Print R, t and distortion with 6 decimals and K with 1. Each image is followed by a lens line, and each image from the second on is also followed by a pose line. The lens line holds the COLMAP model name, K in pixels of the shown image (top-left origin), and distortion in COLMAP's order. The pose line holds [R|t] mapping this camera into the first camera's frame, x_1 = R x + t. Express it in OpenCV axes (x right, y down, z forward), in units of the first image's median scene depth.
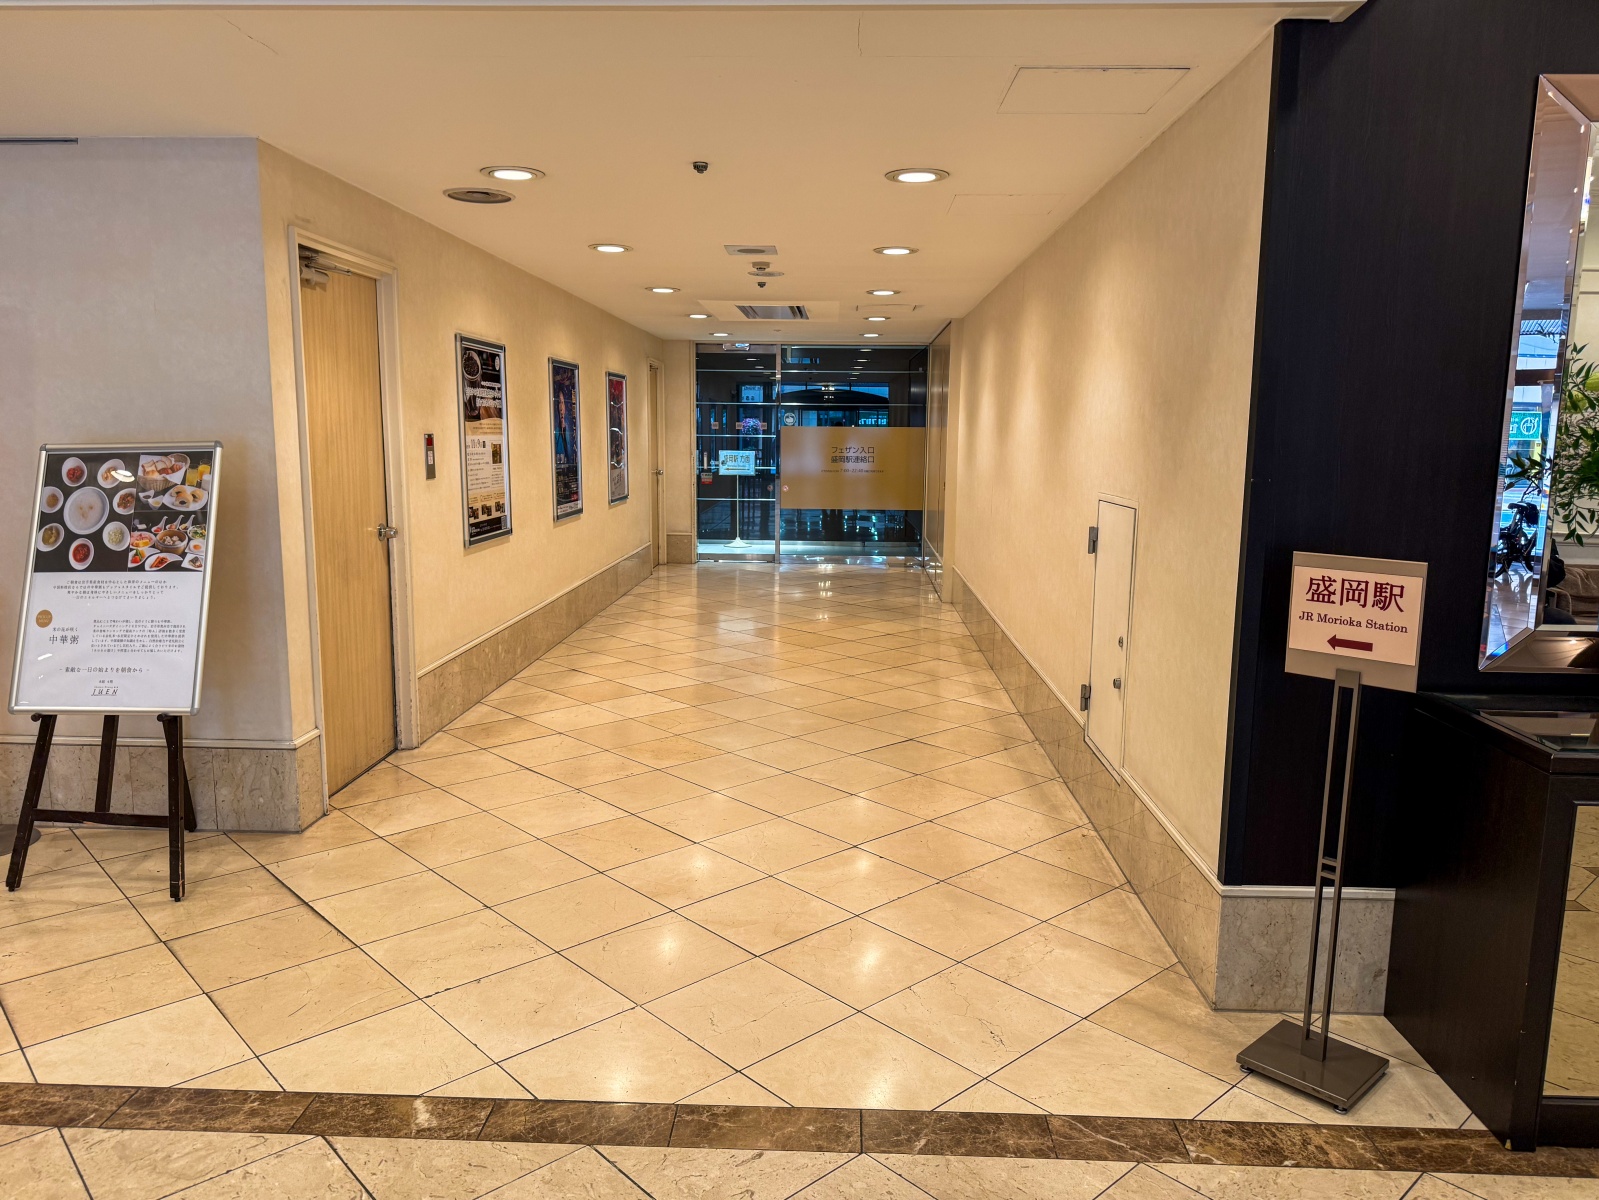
lens RADIAL K [[1147.5, 0, 799.5], [0, 1147.5, 600.0], [0, 0, 1]] dist [-0.000542, -0.003371]
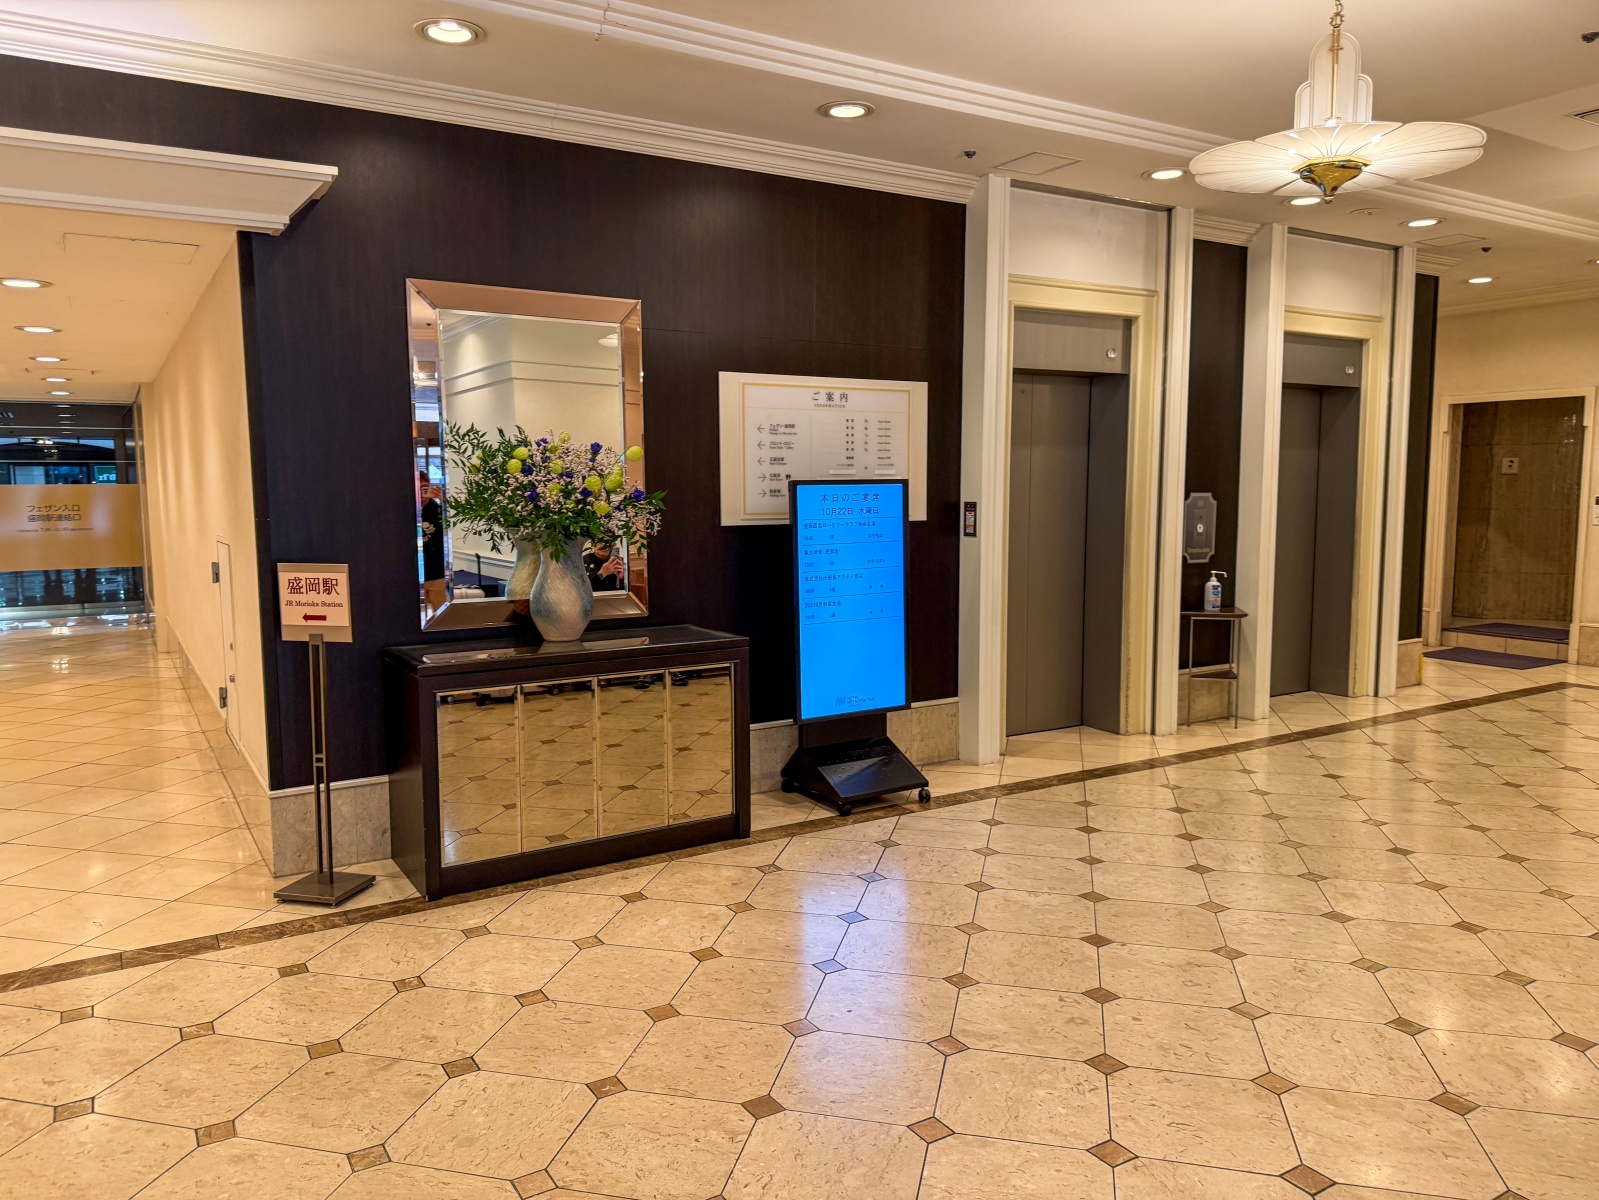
lens RADIAL K [[1147.5, 0, 799.5], [0, 1147.5, 600.0], [0, 0, 1]] dist [-0.000542, -0.003371]
pose [[0.832273, -0.071659, 0.549714, 0.155633], [0.095744, 0.995290, -0.015216, 0.100274], [-0.546035, 0.065296, 0.835214, -0.703213]]
